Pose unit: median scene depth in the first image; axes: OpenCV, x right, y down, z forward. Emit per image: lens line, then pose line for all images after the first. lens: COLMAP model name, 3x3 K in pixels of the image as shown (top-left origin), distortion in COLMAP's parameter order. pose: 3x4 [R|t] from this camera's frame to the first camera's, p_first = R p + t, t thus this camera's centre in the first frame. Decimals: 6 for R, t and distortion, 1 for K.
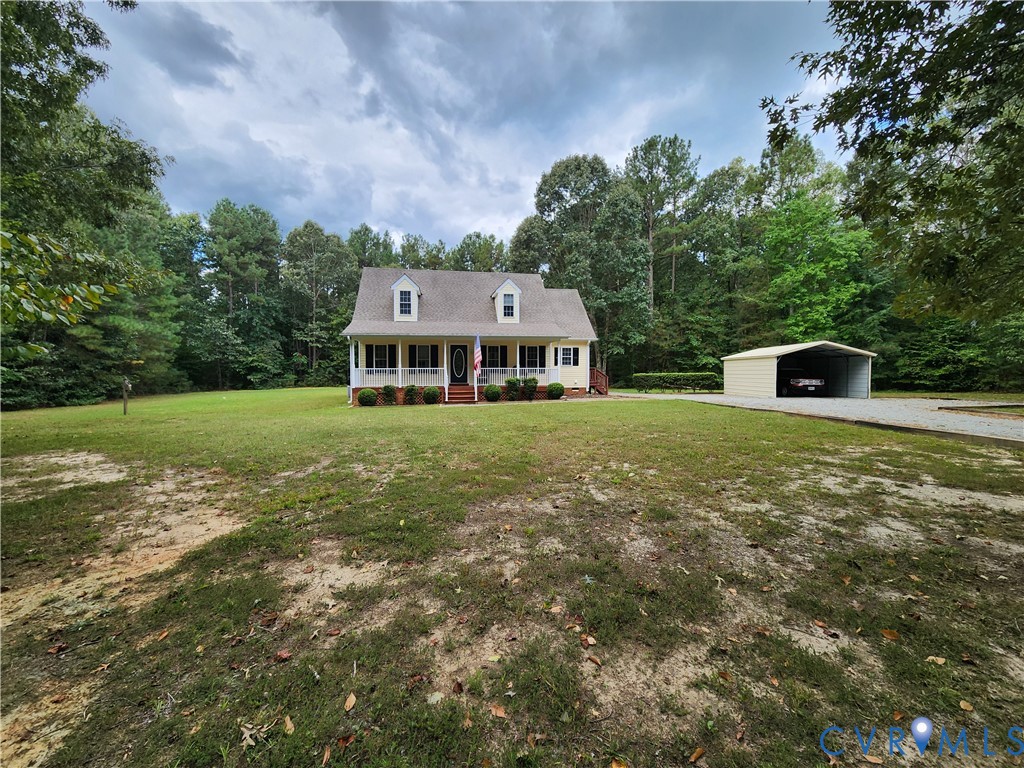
lens RADIAL K [[421.5, 0, 512.4], [0, 421.5, 376.1], [0, 0, 1]] dist [0.003771, -0.000613]
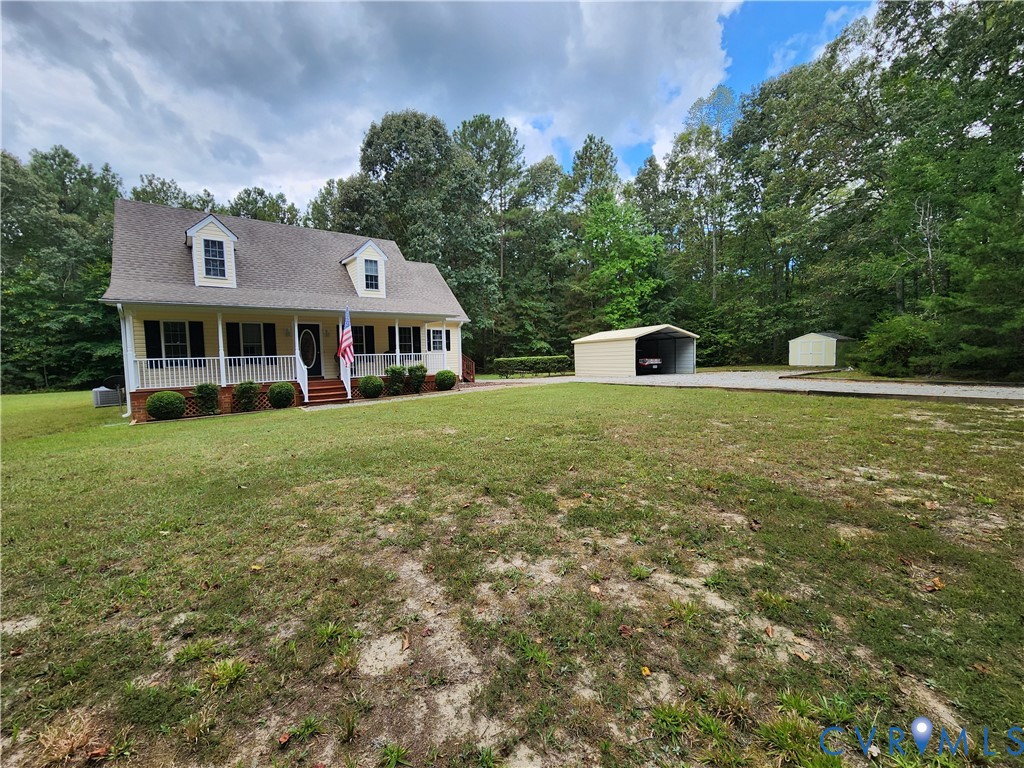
lens RADIAL K [[421.5, 0, 515.4], [0, 421.5, 375.1], [0, 0, 1]] dist [0.003771, -0.000613]
pose [[0.876503, -0.043989, 0.479382, -0.135365], [0.032643, 0.998955, 0.031982, 0.002422], [-0.480288, -0.012384, 0.877023, 0.155512]]
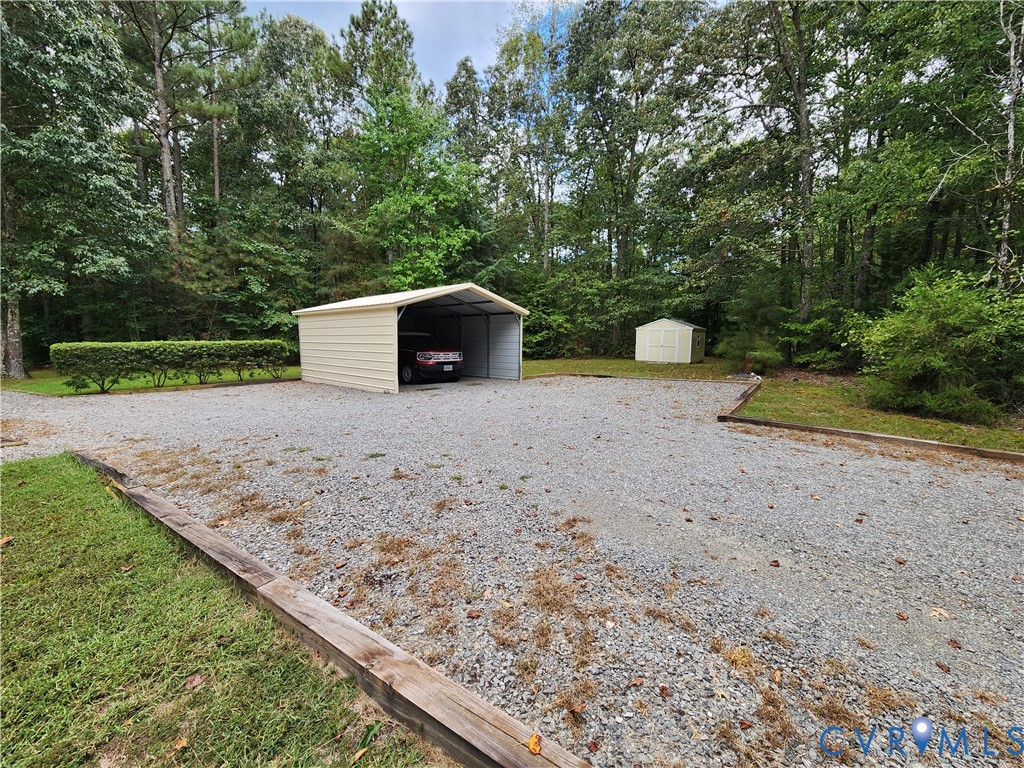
lens RADIAL K [[421.5, 0, 522.9], [0, 421.5, 375.5], [0, 0, 1]] dist [0.003771, -0.000613]
pose [[0.616633, -0.069384, 0.784187, 0.265397], [0.005582, 0.996469, 0.083777, -0.006513], [-0.787231, -0.047282, 0.614843, 0.469691]]
